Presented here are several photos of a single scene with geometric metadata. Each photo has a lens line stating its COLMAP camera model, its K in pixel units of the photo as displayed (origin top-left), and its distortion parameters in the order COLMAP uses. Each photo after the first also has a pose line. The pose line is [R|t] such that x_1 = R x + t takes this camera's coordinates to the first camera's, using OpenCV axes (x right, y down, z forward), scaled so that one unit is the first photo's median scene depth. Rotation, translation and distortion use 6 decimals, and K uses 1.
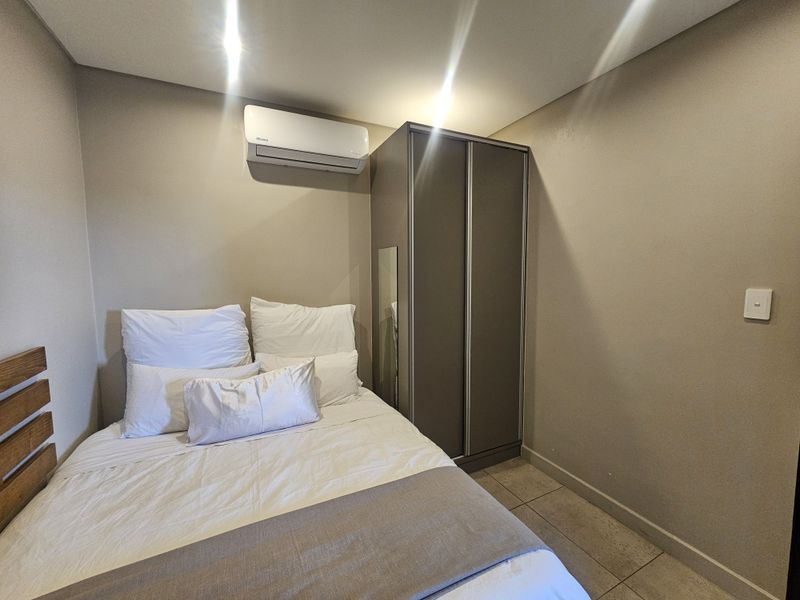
lens RADIAL K [[328.0, 0, 400.5], [0, 328.0, 296.8], [0, 0, 1]] dist [0.000097, -0.000324]
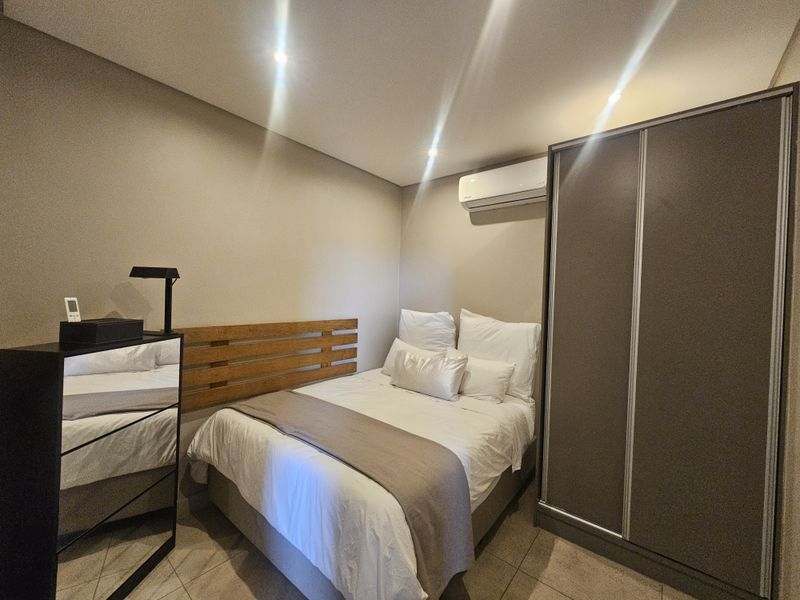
lens RADIAL K [[328.0, 0, 399.5], [0, 328.0, 298.3], [0, 0, 1]] dist [0.000097, -0.000324]
pose [[0.404969, 0.031322, -0.913794, 0.769114], [-0.106685, 0.994205, -0.013202, 0.004131], [0.908085, 0.102835, 0.405964, 0.201401]]
